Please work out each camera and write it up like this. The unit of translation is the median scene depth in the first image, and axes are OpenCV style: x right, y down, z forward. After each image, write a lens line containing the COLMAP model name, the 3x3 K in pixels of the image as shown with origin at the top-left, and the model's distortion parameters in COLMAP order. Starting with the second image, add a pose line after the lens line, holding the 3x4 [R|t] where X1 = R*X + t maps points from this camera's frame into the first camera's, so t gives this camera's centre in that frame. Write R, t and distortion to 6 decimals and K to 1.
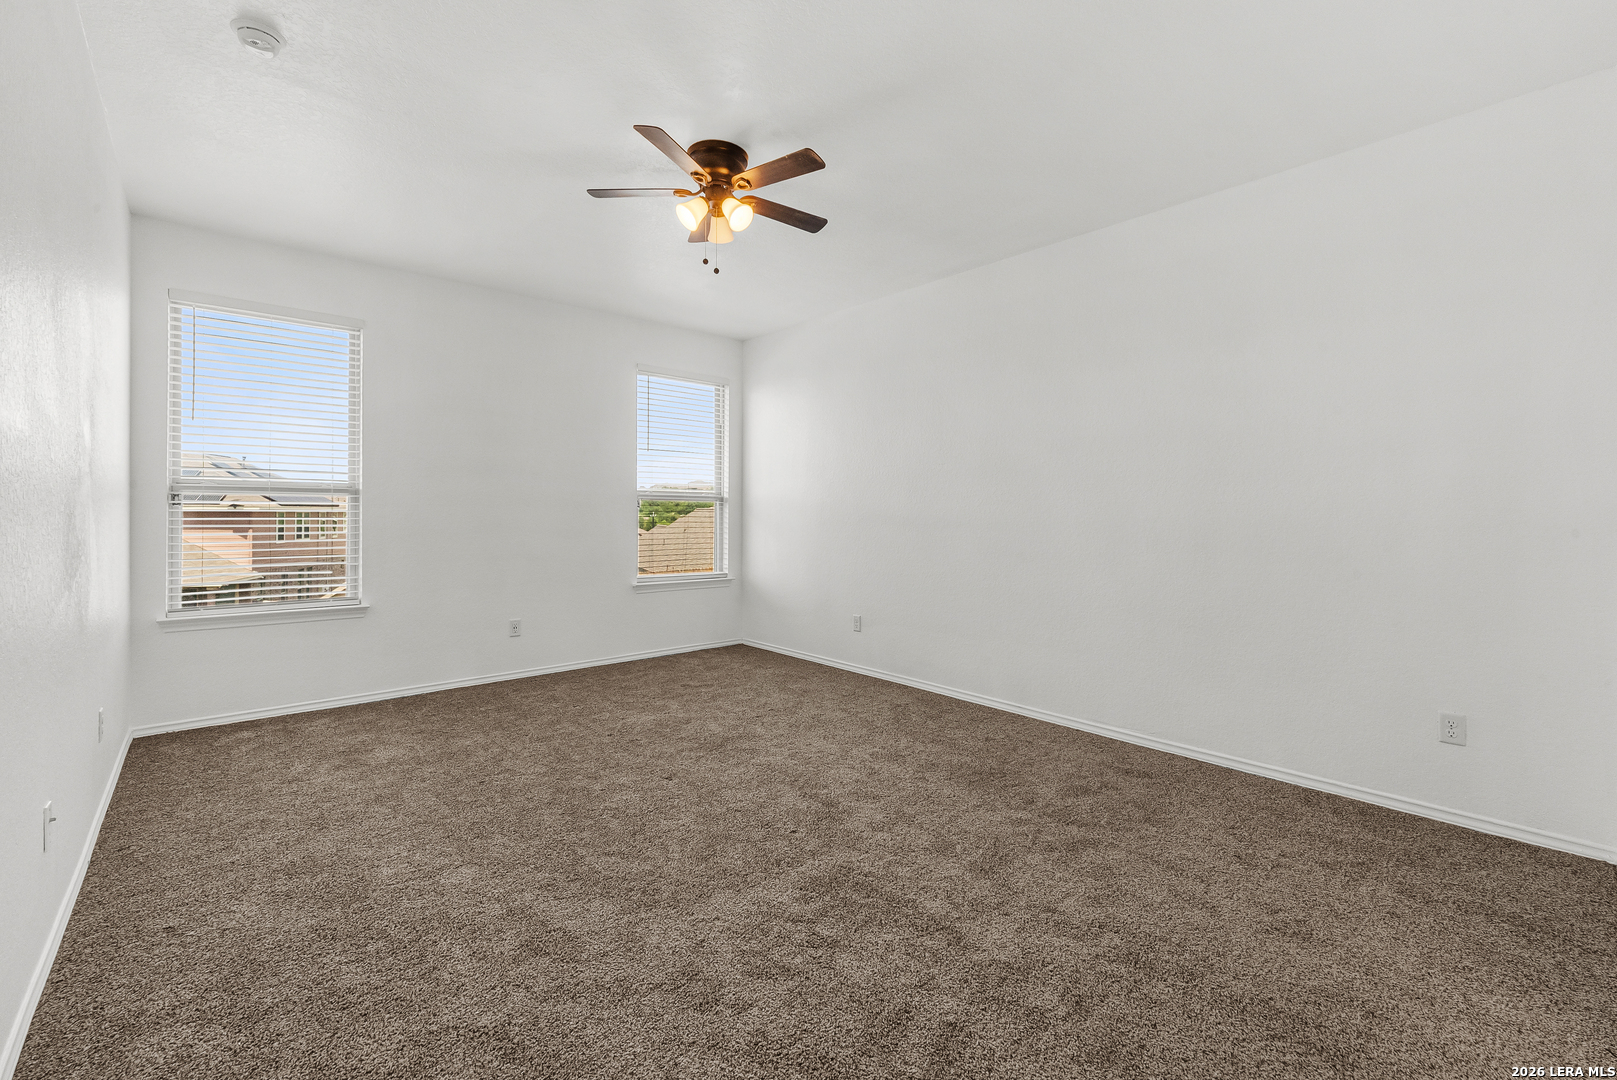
lens RADIAL K [[683.4, 0, 804.5], [0, 683.4, 503.0], [0, 0, 1]] dist [0.001621, -0.002893]
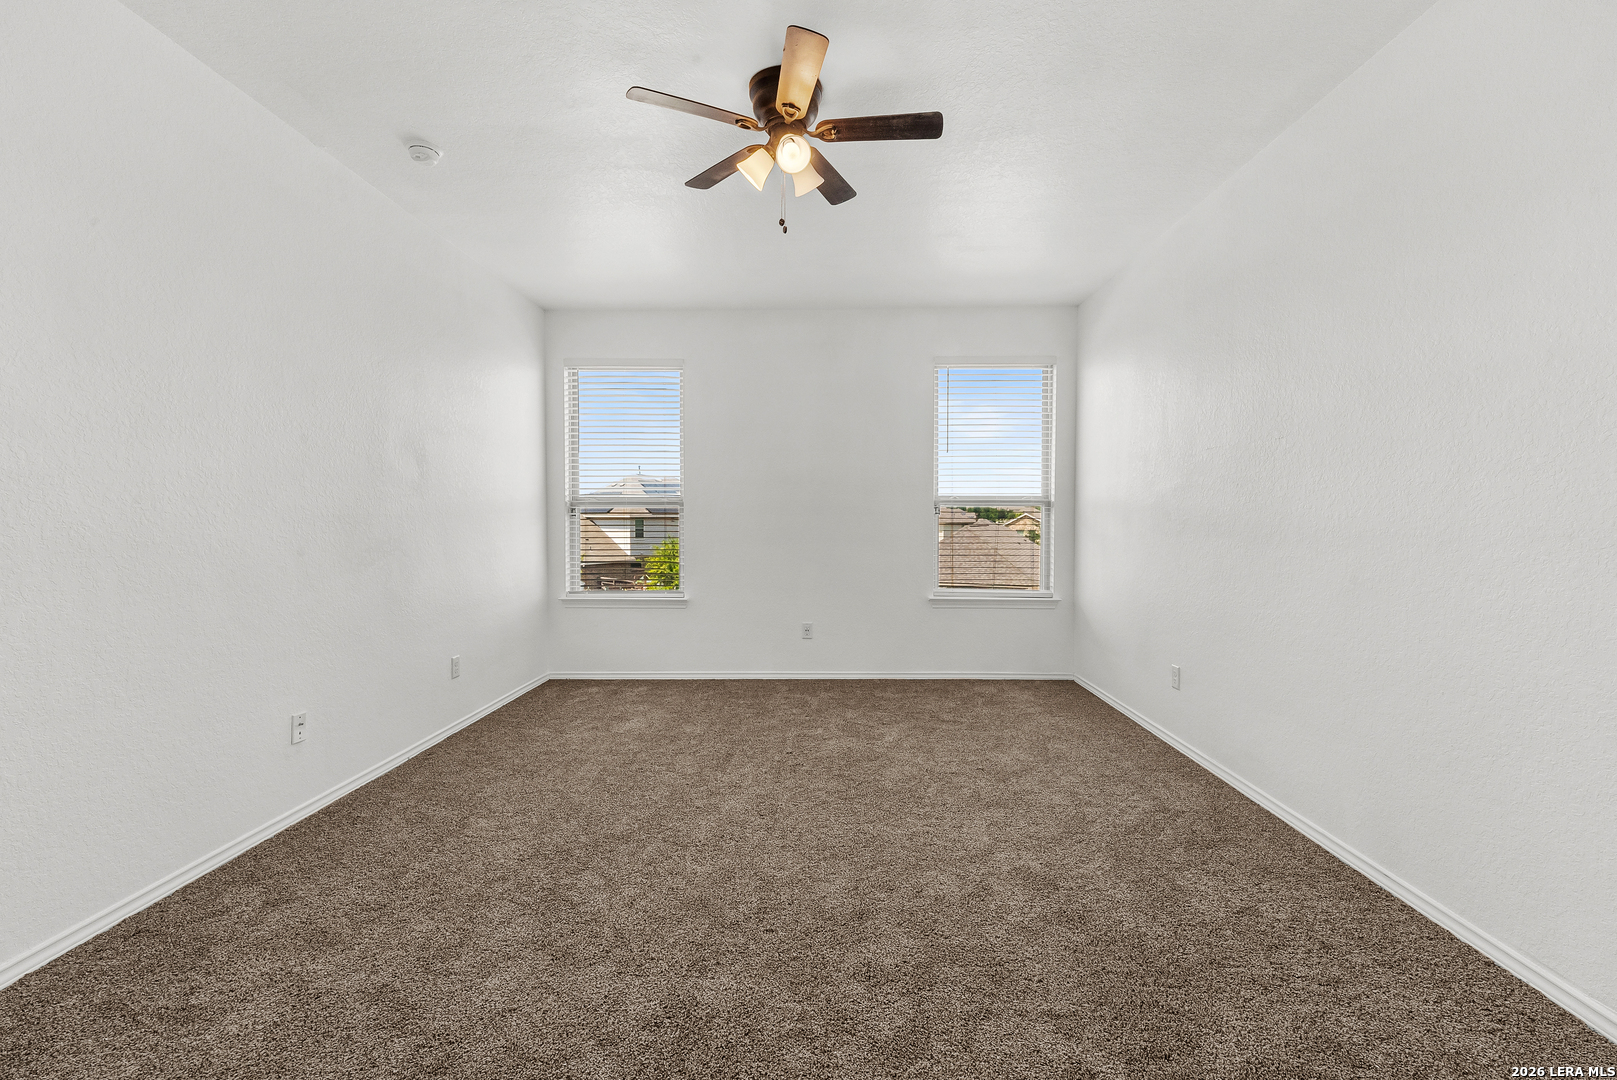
lens RADIAL K [[675.5, 0, 874.3], [0, 675.5, 533.5], [0, 0, 1]] dist [-0.000848, -0.000933]
pose [[0.735824, 0.012177, -0.677063, 0.439562], [0.013783, 0.999362, 0.032953, 0.001380], [0.677032, -0.033580, 0.735187, 0.392264]]
